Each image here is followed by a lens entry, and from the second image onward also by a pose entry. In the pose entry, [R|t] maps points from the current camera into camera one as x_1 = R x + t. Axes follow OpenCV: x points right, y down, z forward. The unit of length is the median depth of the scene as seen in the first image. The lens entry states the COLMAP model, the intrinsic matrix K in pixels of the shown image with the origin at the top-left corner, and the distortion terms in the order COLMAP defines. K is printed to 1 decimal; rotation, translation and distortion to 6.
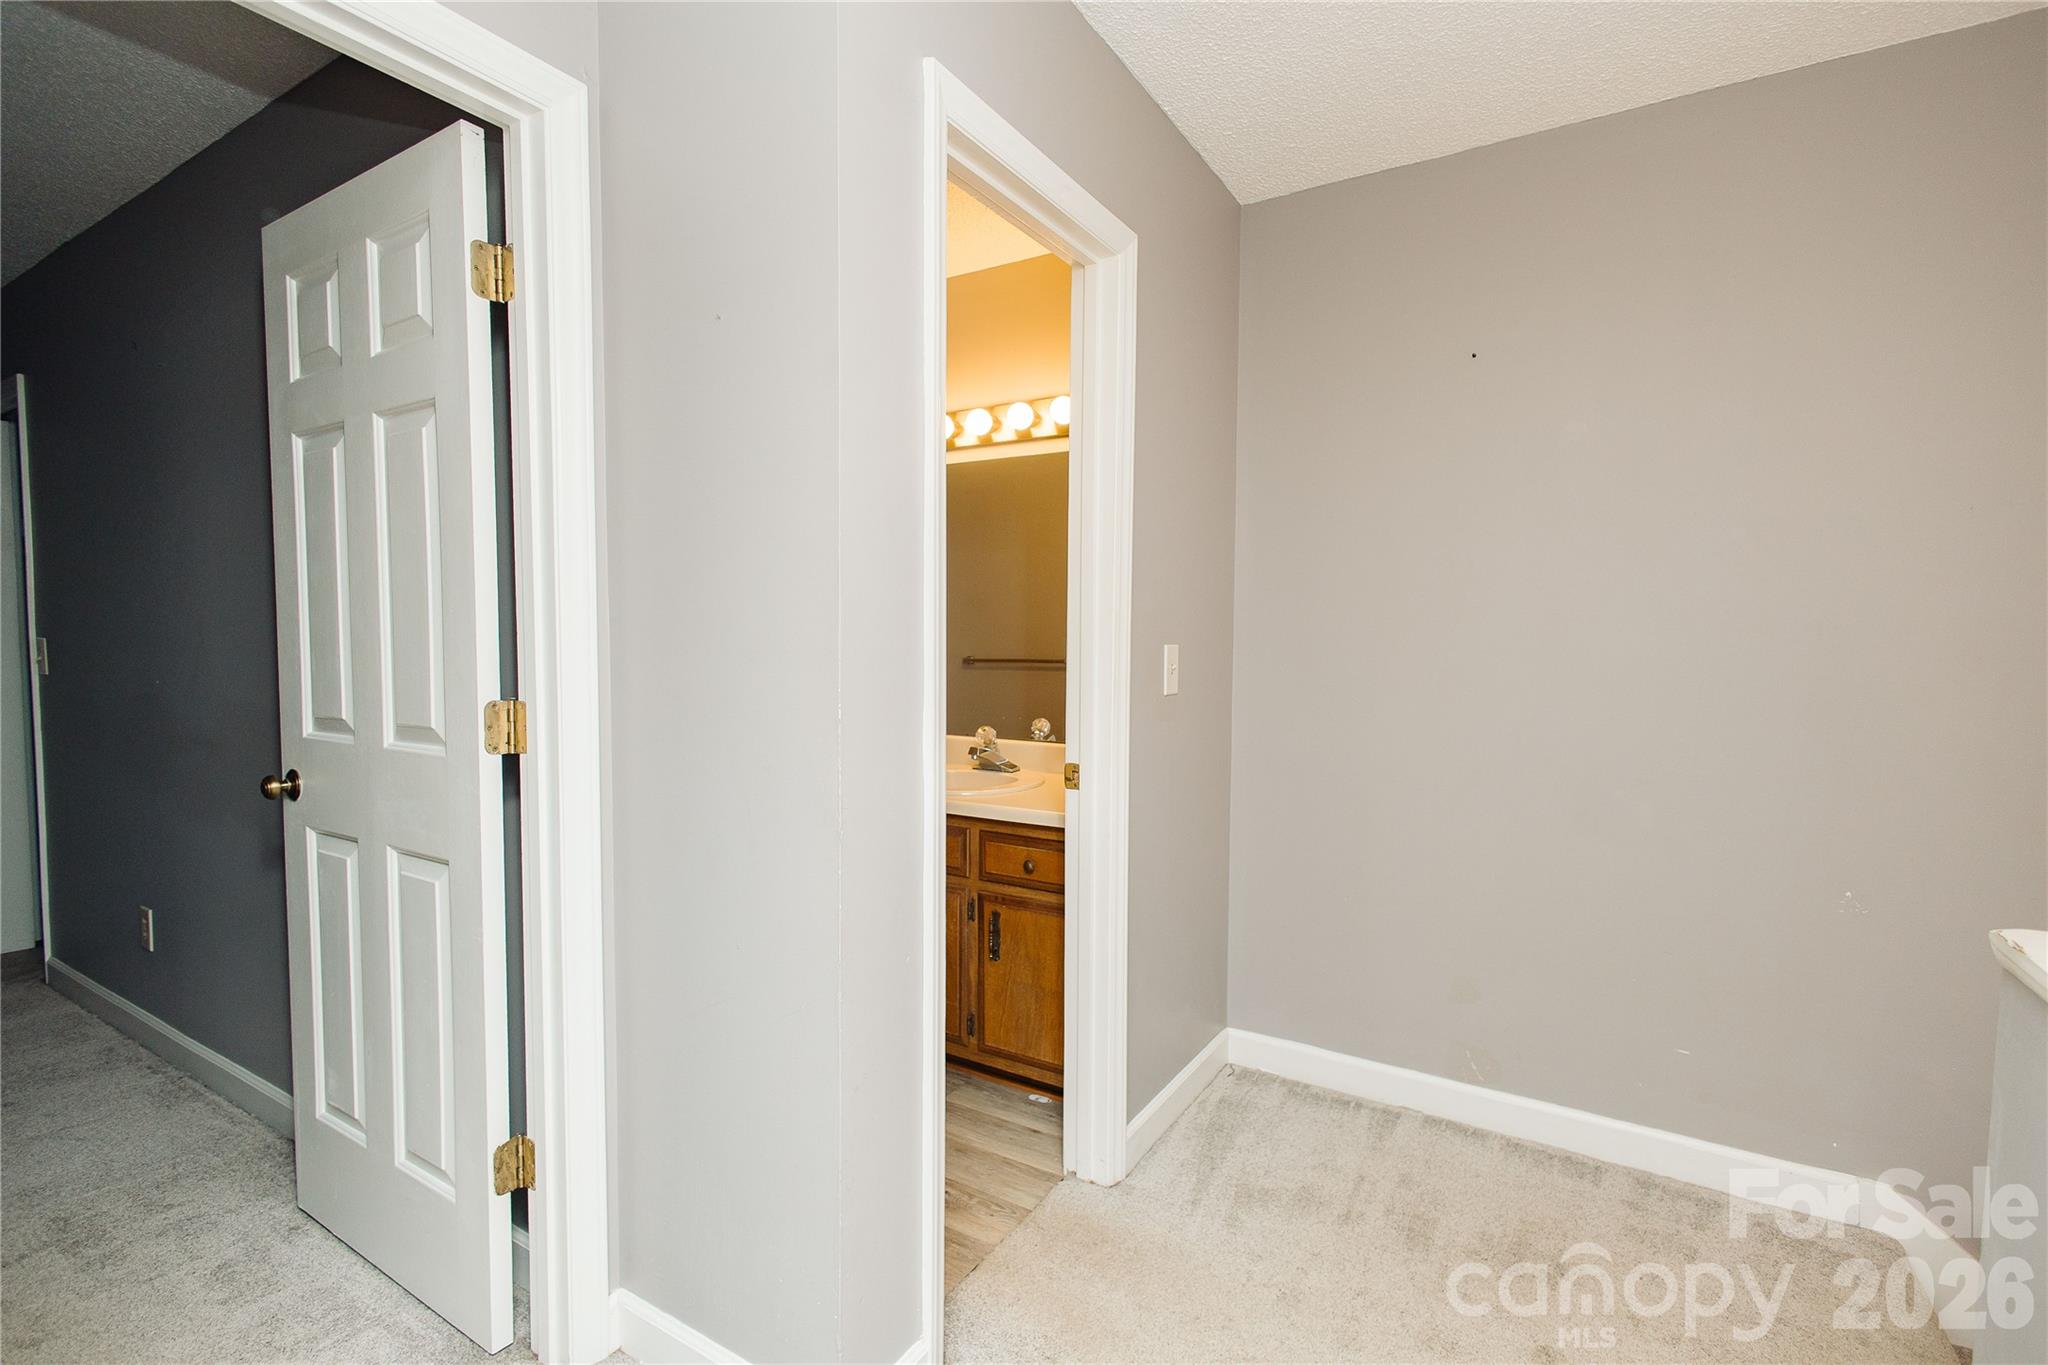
lens RADIAL K [[981.9, 0, 1016.9], [0, 981.9, 686.3], [0, 0, 1]] dist [0.015357, -0.004390]
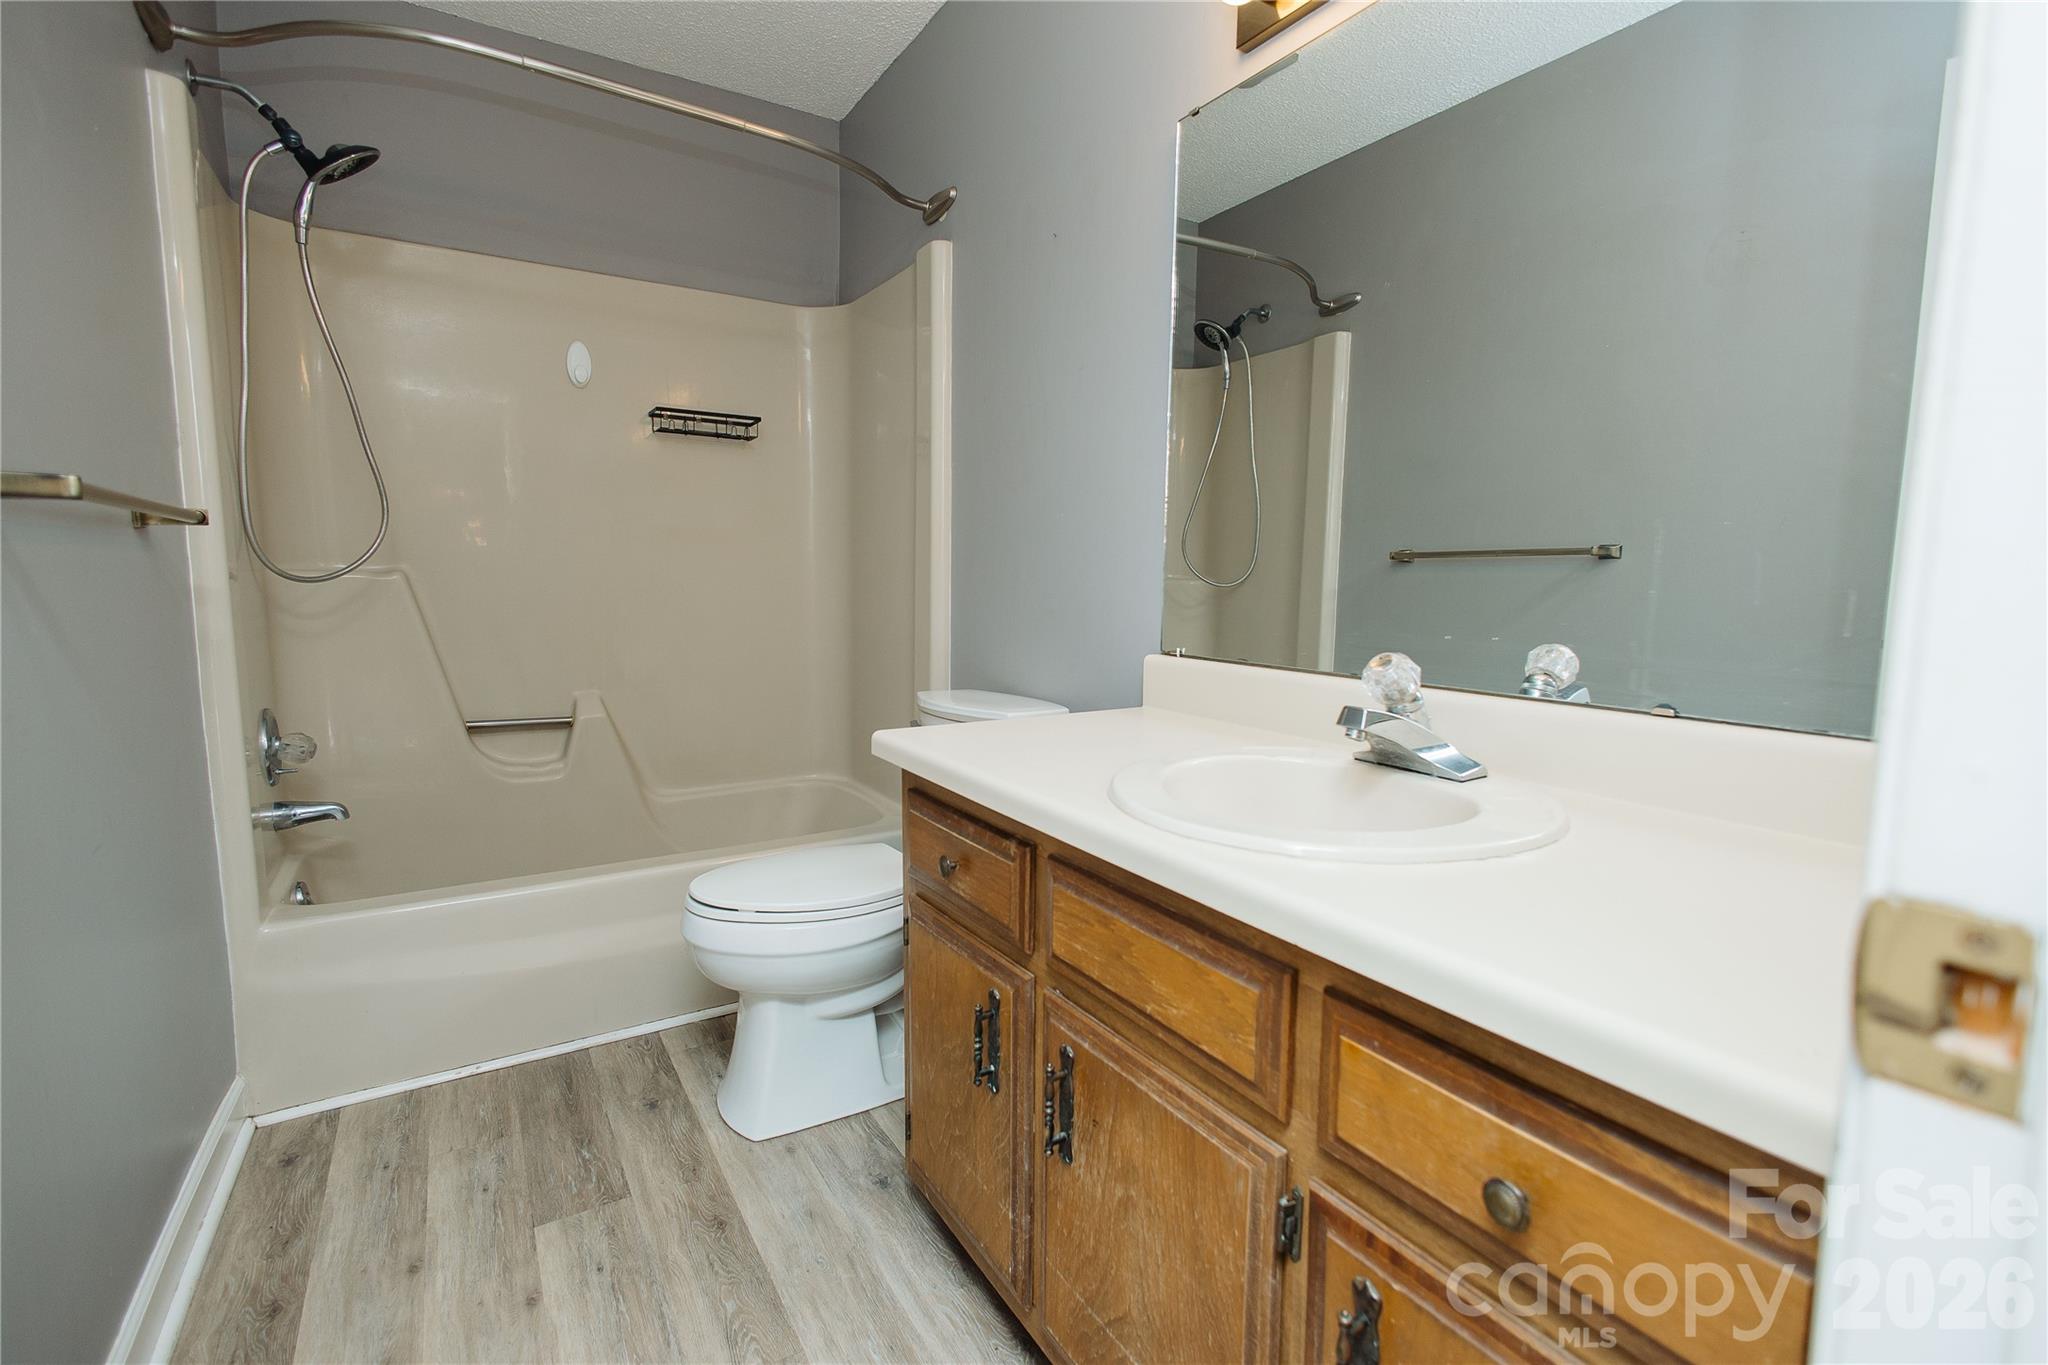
lens RADIAL K [[946.1, 0, 1023.5], [0, 946.1, 676.3], [0, 0, 1]] dist [0.019359, -0.005517]
pose [[0.898166, 0.049394, -0.436873, 0.001298], [-0.028597, 0.998128, 0.054058, 0.033547], [0.438725, -0.036060, 0.897898, 0.612041]]
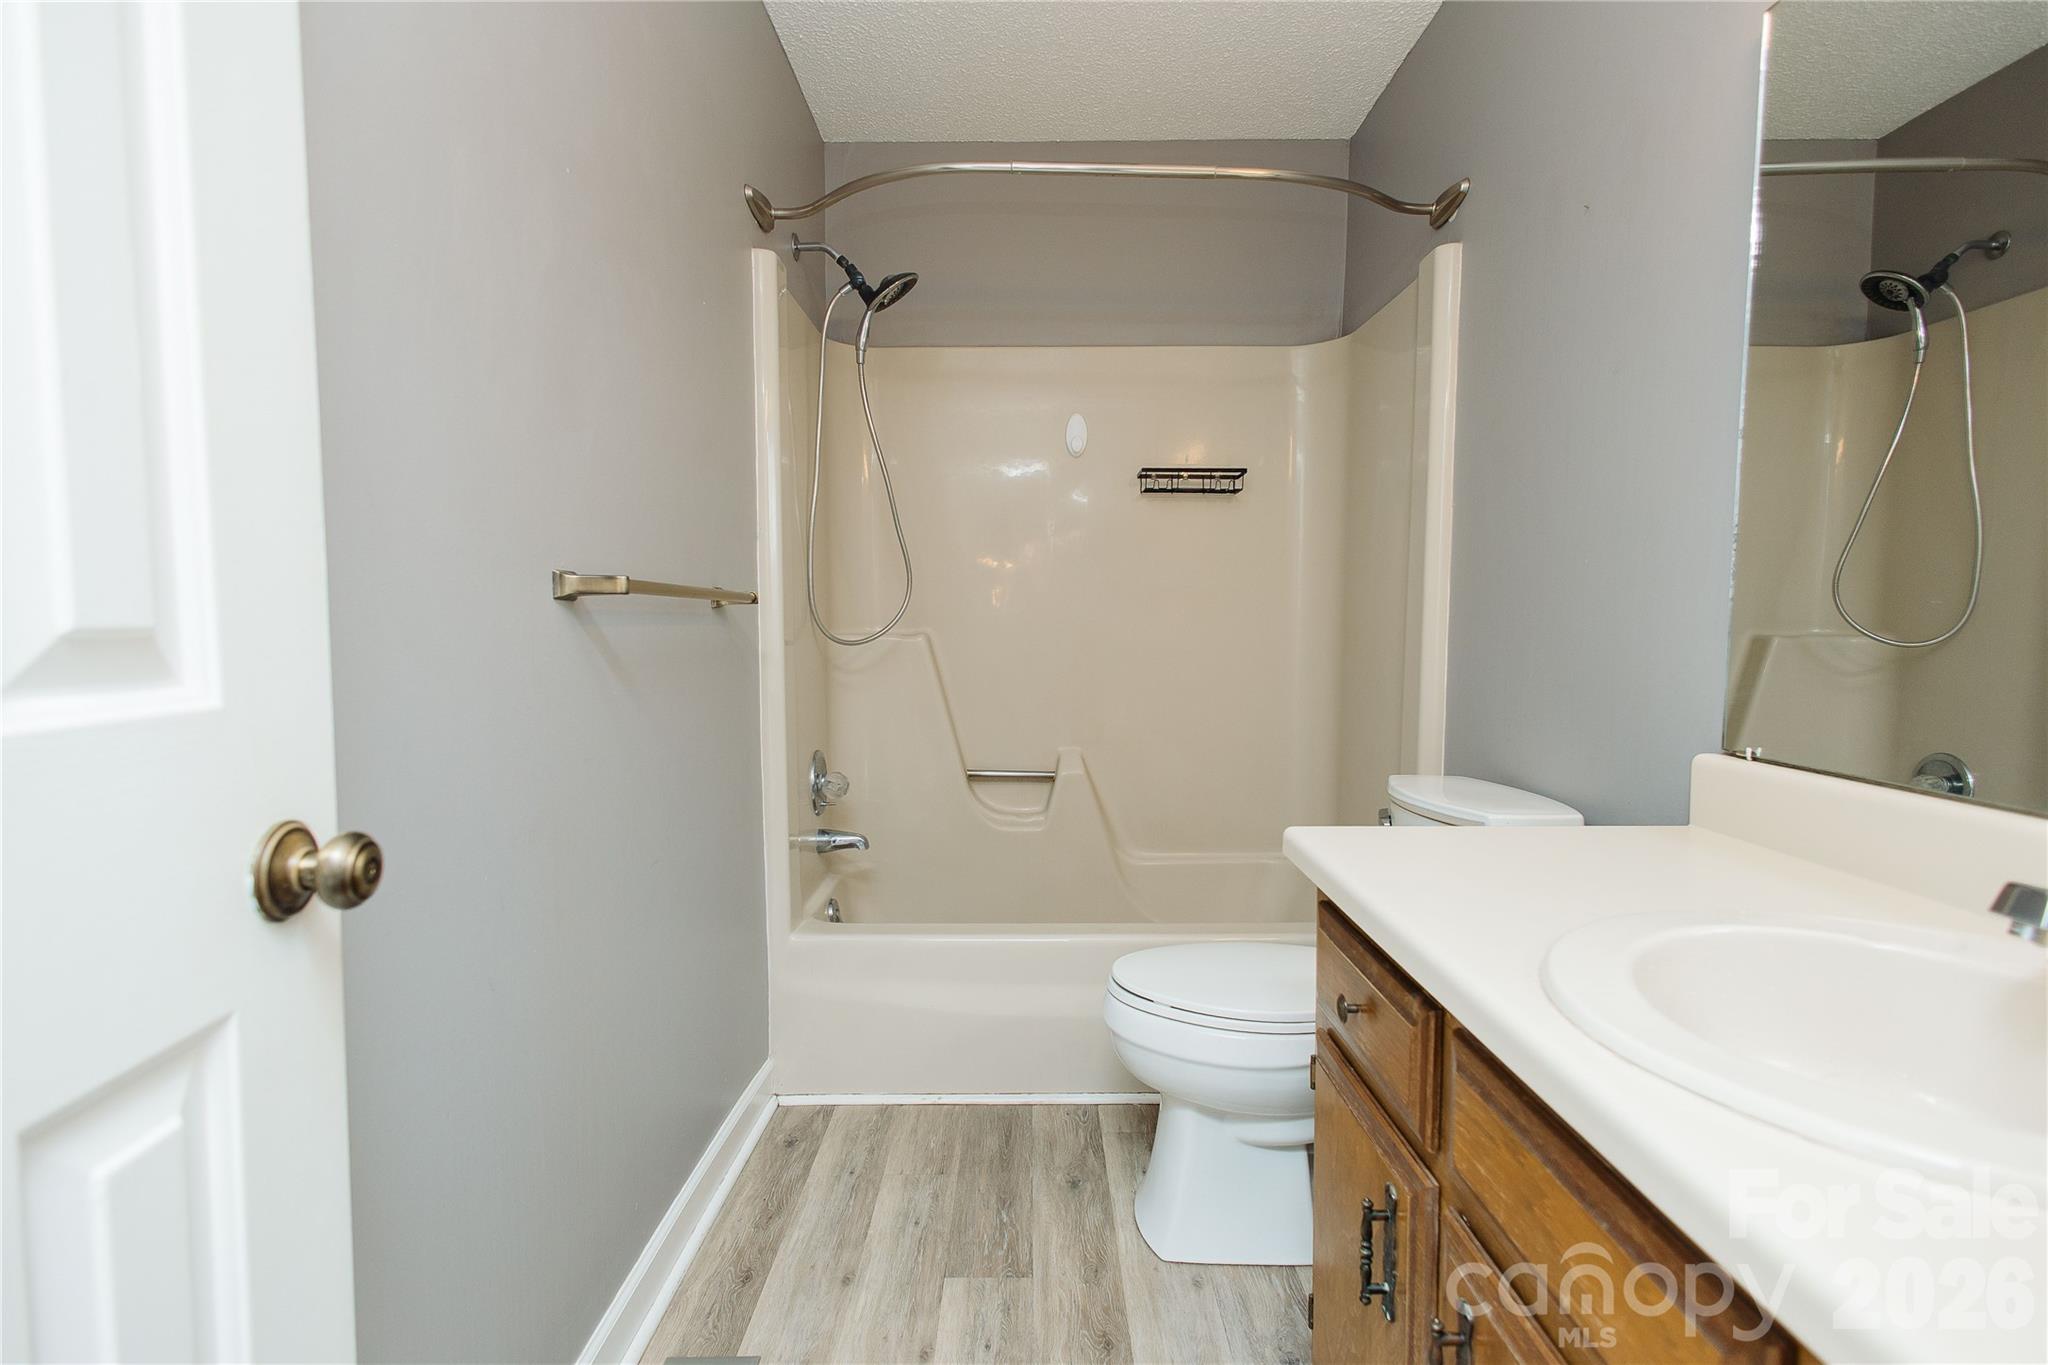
lens RADIAL K [[981.9, 0, 1038.2], [0, 981.9, 680.0], [0, 0, 1]] dist [0.015357, -0.004390]
pose [[0.528688, 0.047953, -0.847461, 0.025768], [-0.044108, 0.998606, 0.028989, 0.018687], [0.847670, 0.022053, 0.530066, 0.685680]]
